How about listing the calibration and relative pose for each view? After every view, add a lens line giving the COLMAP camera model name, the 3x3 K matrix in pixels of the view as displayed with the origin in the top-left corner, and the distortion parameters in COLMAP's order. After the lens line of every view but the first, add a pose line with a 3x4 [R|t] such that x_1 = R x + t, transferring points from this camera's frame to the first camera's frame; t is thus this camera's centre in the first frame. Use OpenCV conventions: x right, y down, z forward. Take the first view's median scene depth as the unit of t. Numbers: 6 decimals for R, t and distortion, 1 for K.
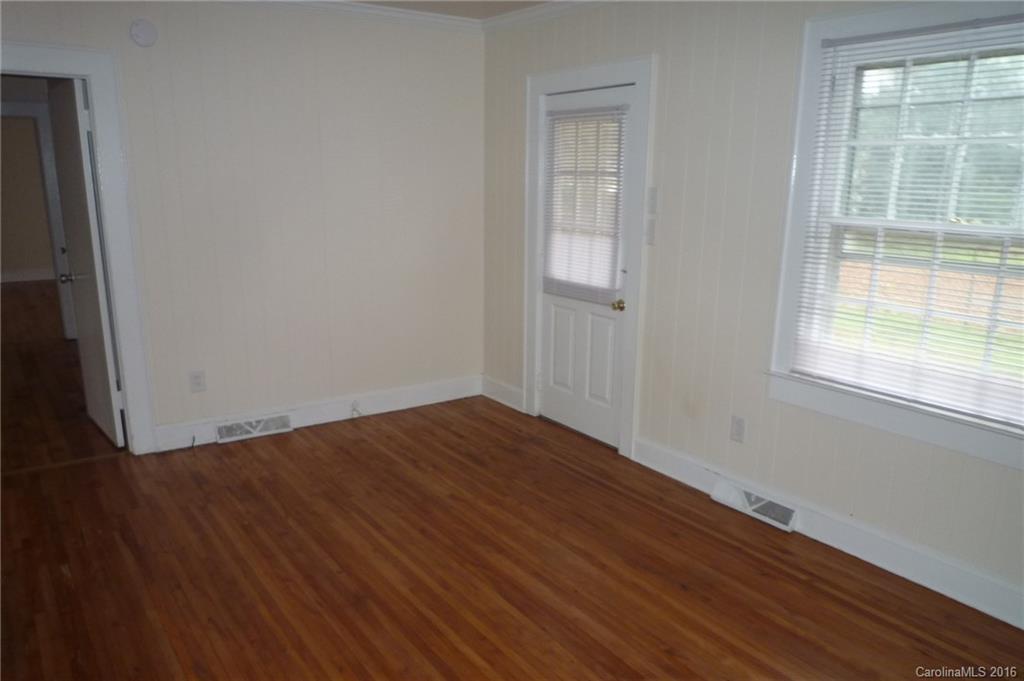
lens RADIAL K [[776.3, 0, 510.3], [0, 776.3, 383.0], [0, 0, 1]] dist [-0.030071, 0.005248]
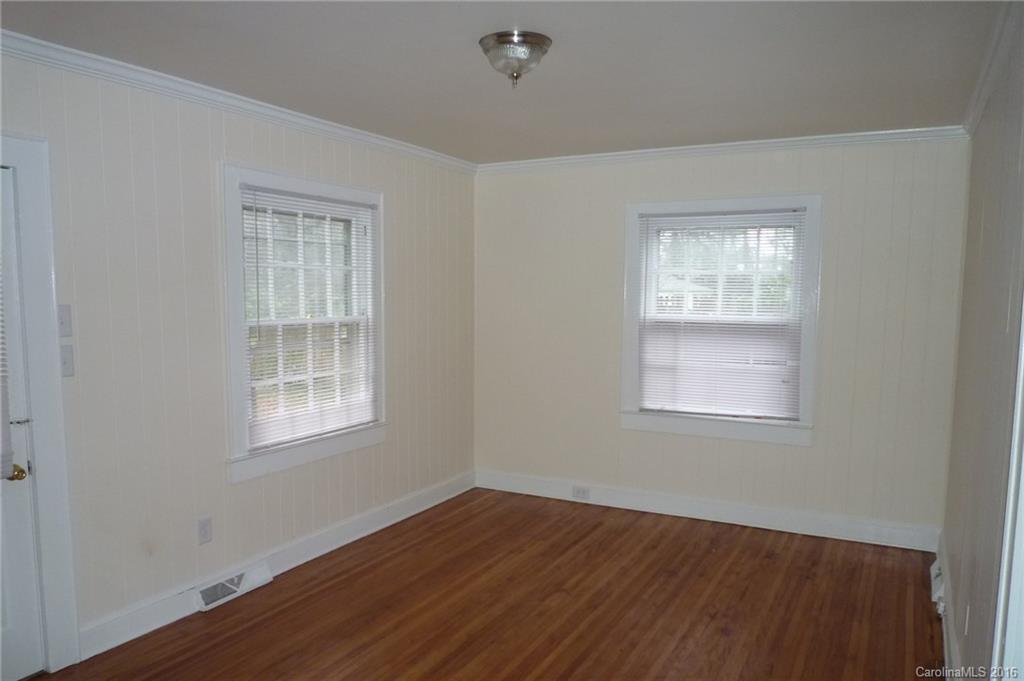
lens RADIAL K [[776.3, 0, 510.3], [0, 776.3, 383.0], [0, 0, 1]] dist [-0.030071, 0.005248]
pose [[-0.479641, -0.121134, 0.869063, -0.879751], [0.211739, 0.945179, 0.248603, -0.338740], [-0.851535, 0.303255, -0.427698, 1.195002]]
